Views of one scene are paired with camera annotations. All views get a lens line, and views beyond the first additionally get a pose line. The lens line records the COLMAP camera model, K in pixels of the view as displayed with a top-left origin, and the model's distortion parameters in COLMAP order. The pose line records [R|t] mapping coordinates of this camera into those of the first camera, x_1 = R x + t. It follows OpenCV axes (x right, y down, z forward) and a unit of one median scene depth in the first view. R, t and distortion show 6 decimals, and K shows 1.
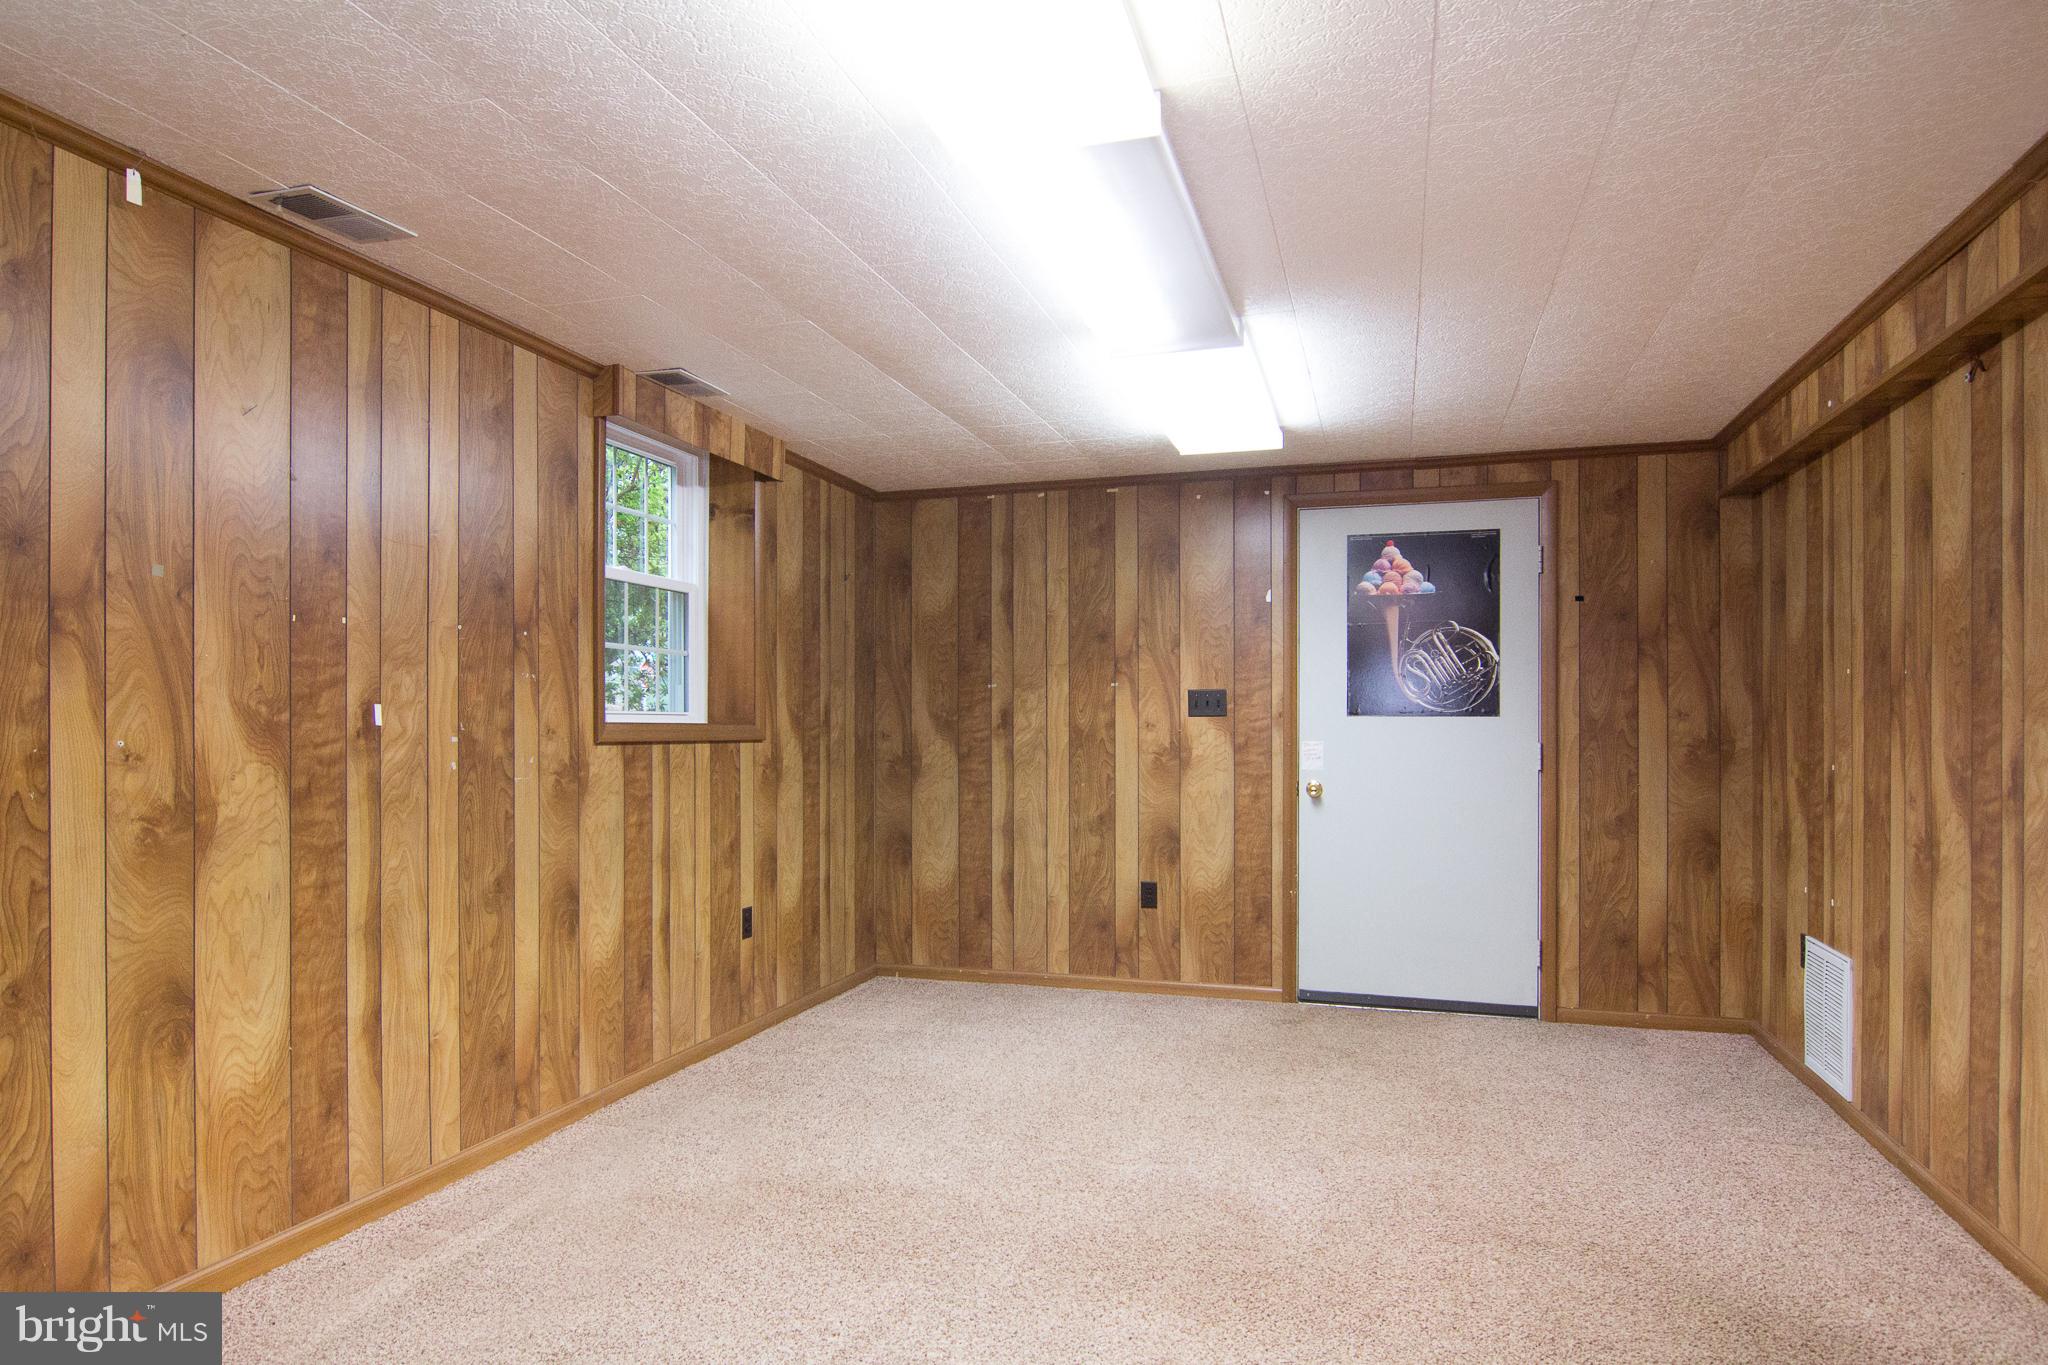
lens RADIAL K [[1079.3, 0, 1021.8], [0, 1079.3, 709.3], [0, 0, 1]] dist [-0.000226, 0.000203]
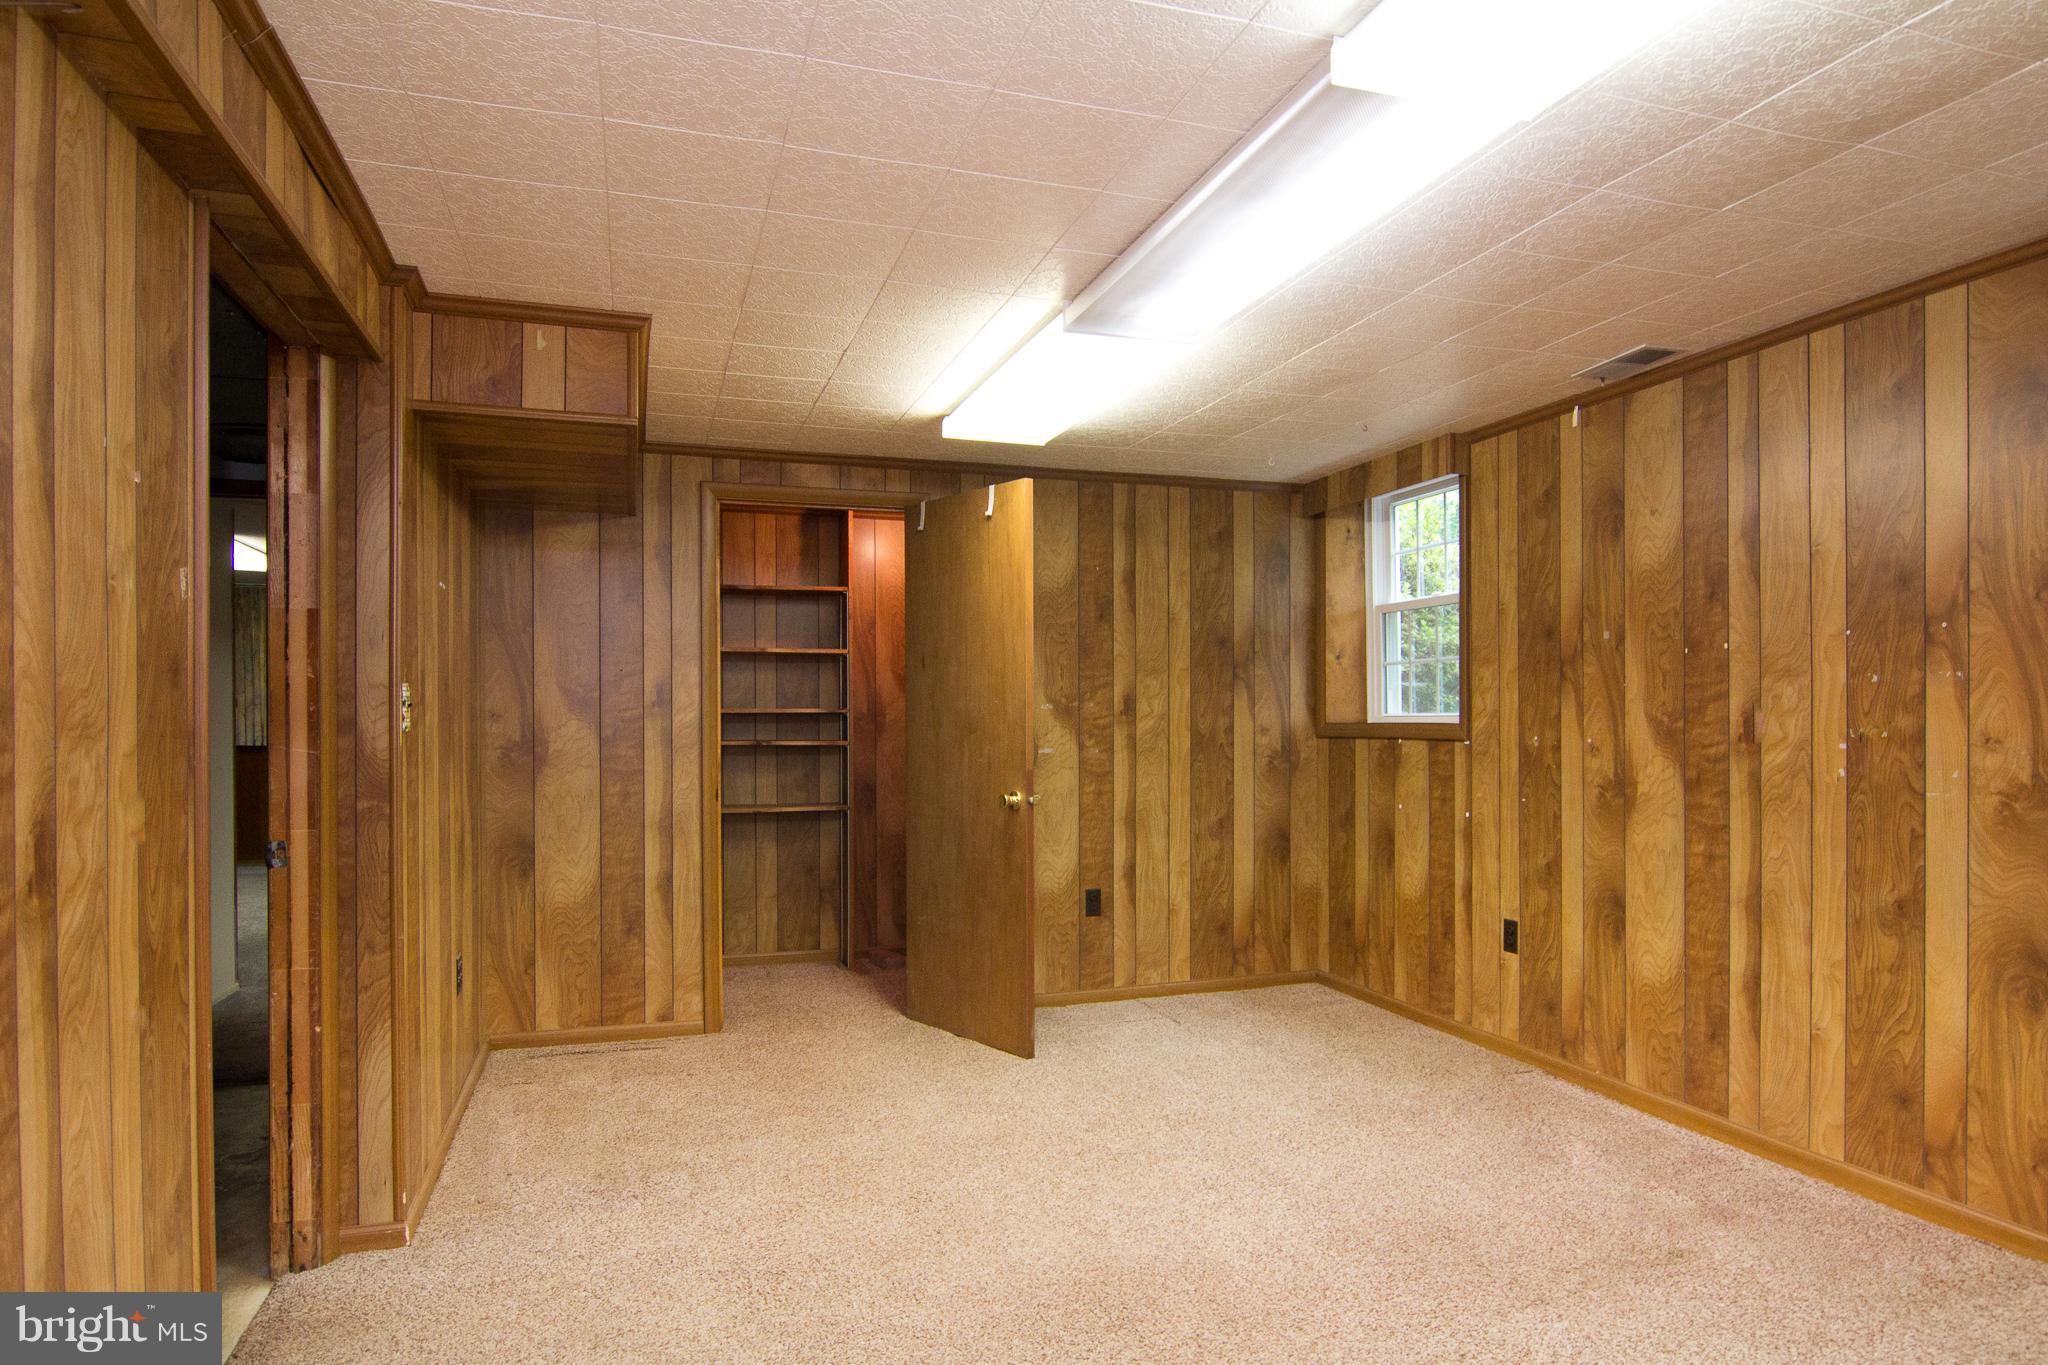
lens RADIAL K [[1190.3, 0, 1024.1], [0, 1190.3, 744.9], [0, 0, 1]] dist [0.000027, -0.000377]
pose [[-0.785846, 0.006835, -0.618385, 0.842311], [0.003680, 0.999973, 0.006376, 0.019097], [0.618412, 0.002735, -0.785849, 1.571286]]
